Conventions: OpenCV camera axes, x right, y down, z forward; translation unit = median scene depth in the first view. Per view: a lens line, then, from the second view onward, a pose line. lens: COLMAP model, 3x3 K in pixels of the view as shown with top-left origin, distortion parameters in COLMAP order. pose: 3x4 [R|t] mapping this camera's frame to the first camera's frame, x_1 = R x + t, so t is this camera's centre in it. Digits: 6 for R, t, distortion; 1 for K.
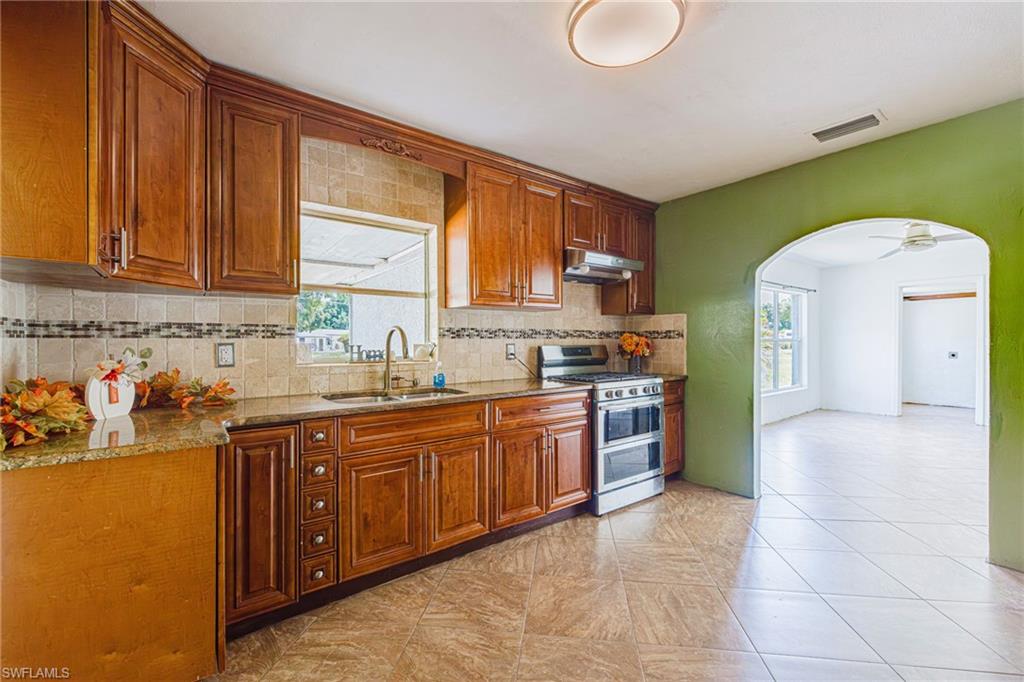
lens RADIAL K [[437.4, 0, 514.8], [0, 437.4, 341.3], [0, 0, 1]] dist [-0.002280, 0.000451]
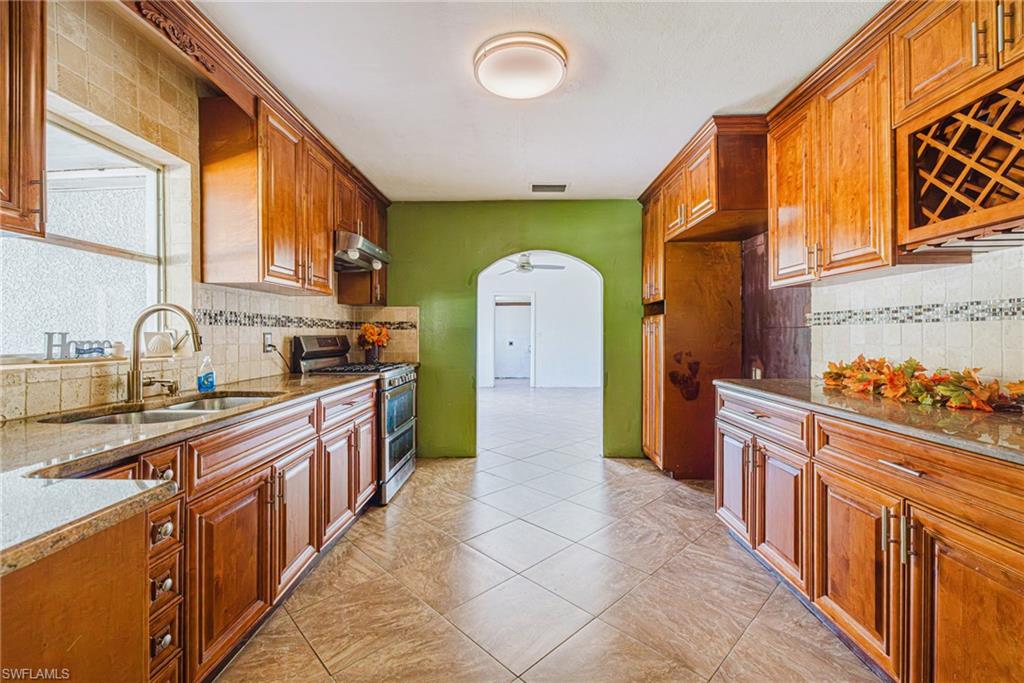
lens RADIAL K [[437.4, 0, 517.2], [0, 437.4, 336.5], [0, 0, 1]] dist [-0.002280, 0.000451]
pose [[0.613282, -0.001316, 0.789863, -0.388356], [0.000701, 0.999999, 0.001122, 0.012431], [-0.789863, -0.000134, 0.613283, 0.139407]]
